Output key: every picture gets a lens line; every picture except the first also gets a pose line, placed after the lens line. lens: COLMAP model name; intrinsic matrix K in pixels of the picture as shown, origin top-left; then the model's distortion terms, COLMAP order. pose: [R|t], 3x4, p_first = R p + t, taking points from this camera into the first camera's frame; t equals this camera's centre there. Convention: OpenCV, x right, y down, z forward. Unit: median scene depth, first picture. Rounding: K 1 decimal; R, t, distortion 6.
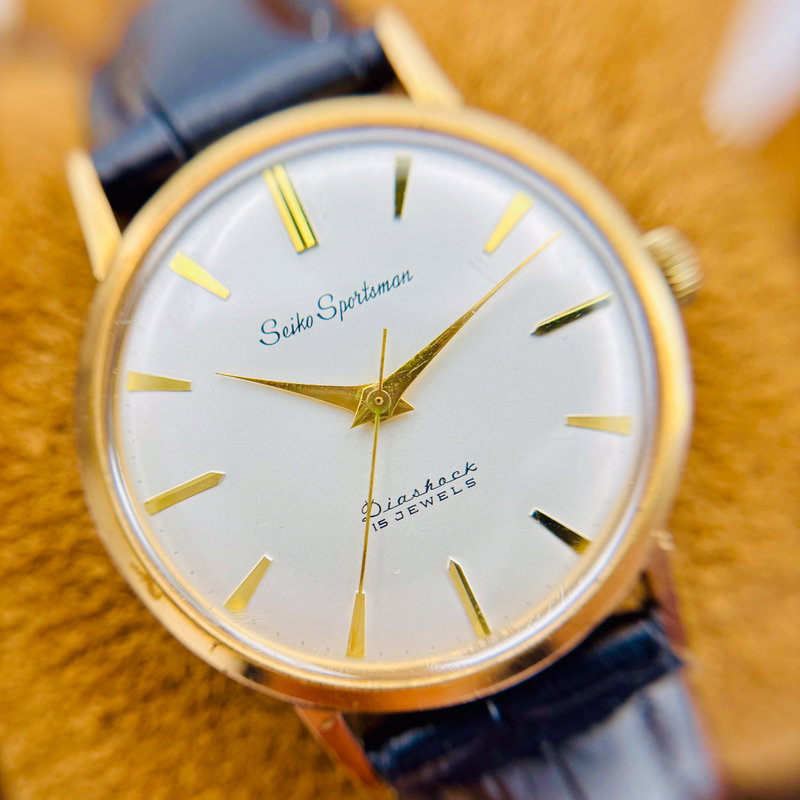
lens RADIAL K [[935.8, 0, 376.8], [0, 935.8, 430.9], [0, 0, 1]] dist [0.450968, -0.069297]
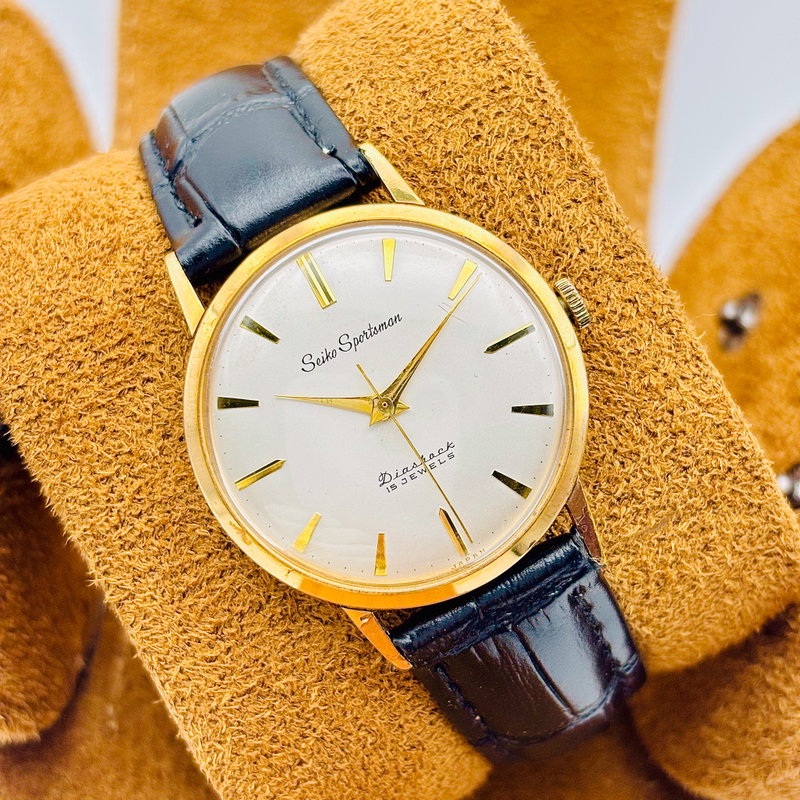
lens RADIAL K [[1757.1, 0, 396.9], [0, 1757.1, 386.0], [0, 0, 1]] dist [0.061920, 0.076804]
pose [[0.997604, -0.068793, -0.007312, 0.042377], [0.068855, 0.997589, 0.008615, -0.081800], [0.006702, -0.009098, 0.999936, -1.725416]]
